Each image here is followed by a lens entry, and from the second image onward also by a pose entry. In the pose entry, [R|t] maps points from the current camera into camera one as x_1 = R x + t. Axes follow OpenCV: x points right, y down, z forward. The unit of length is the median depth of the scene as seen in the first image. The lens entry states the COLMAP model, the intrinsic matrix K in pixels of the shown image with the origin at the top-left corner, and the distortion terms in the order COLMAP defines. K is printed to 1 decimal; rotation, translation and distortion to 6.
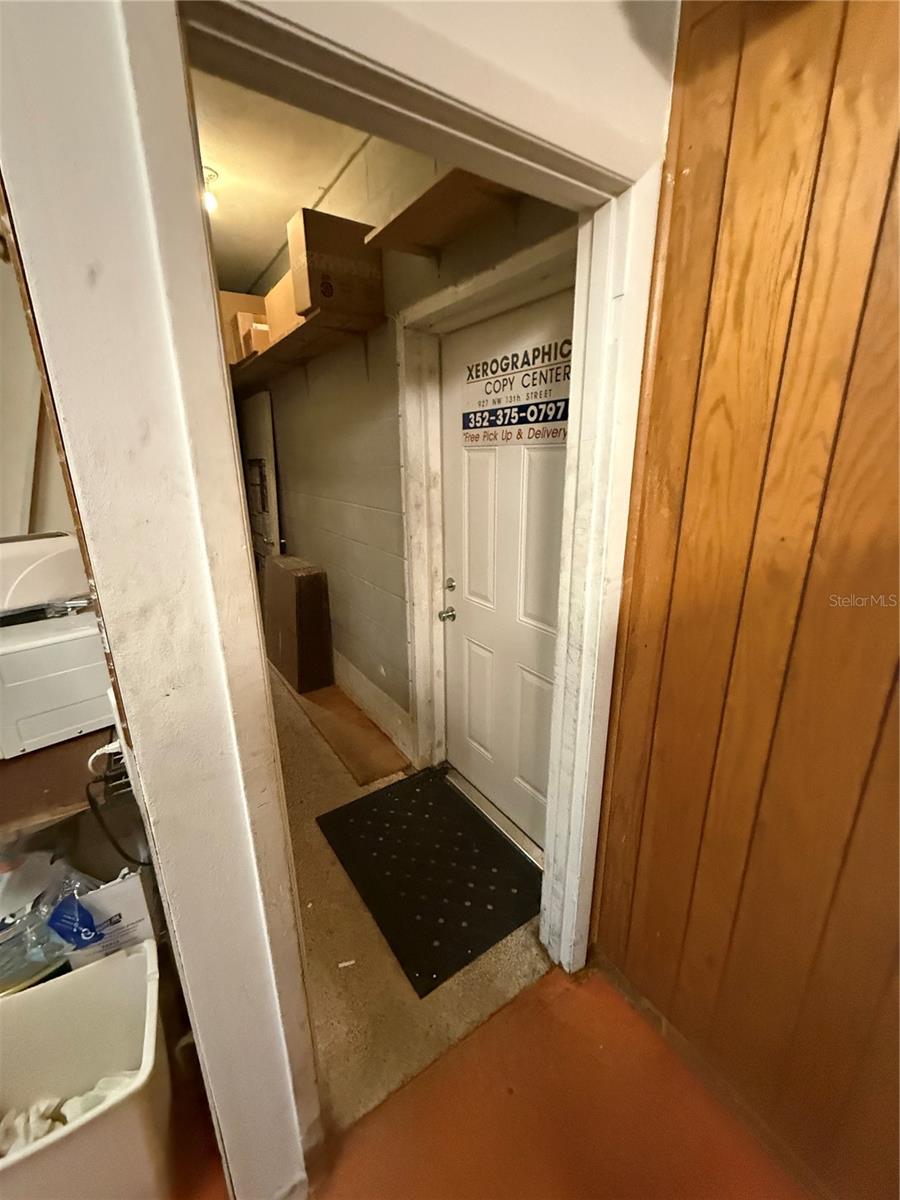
lens RADIAL K [[479.0, 0, 453.0], [0, 479.0, 600.9], [0, 0, 1]] dist [-0.002492, 0.000487]
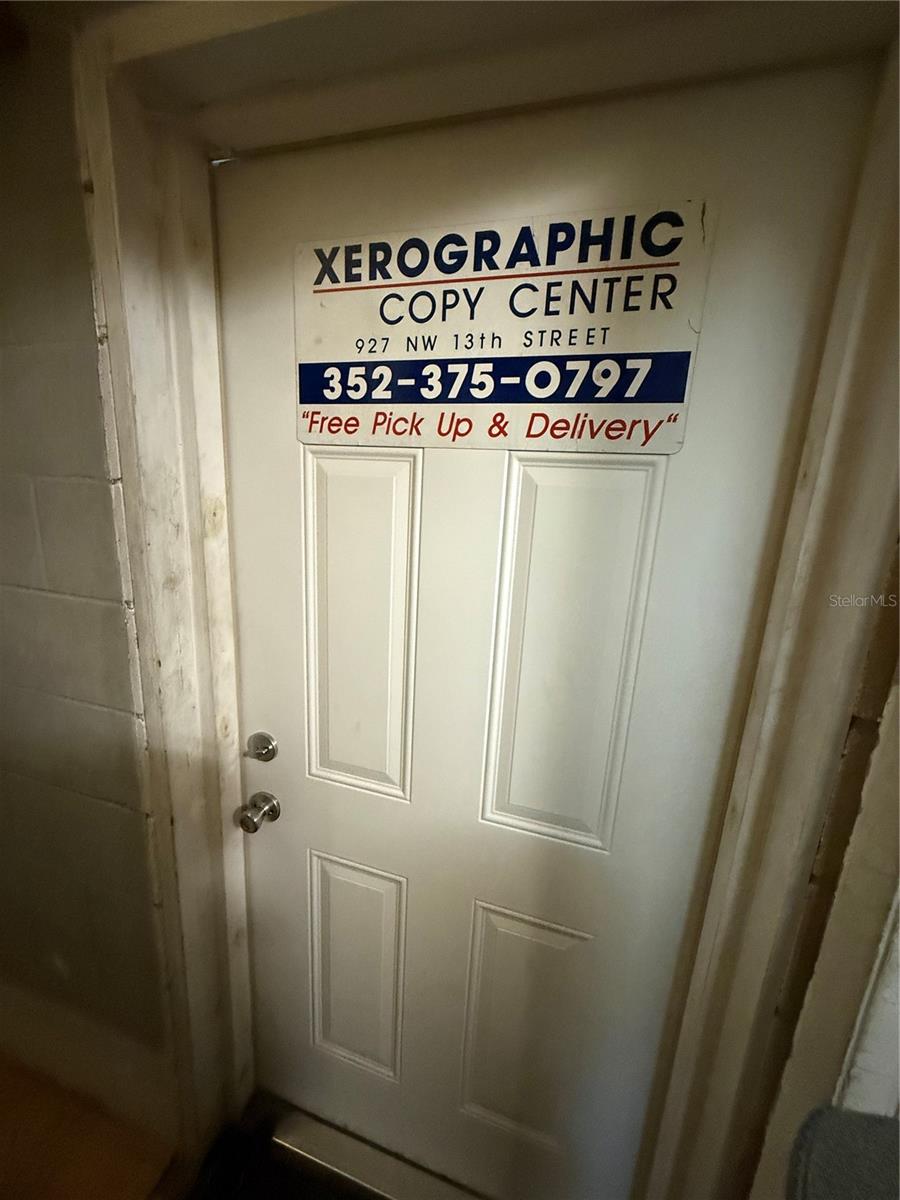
lens RADIAL K [[479.0, 0, 447.6], [0, 479.0, 602.7], [0, 0, 1]] dist [-0.002492, 0.000487]
pose [[0.779198, -0.091747, 0.620027, -0.171222], [0.122886, 0.992392, -0.007586, -0.181632], [-0.614614, 0.082103, 0.784544, 0.666449]]
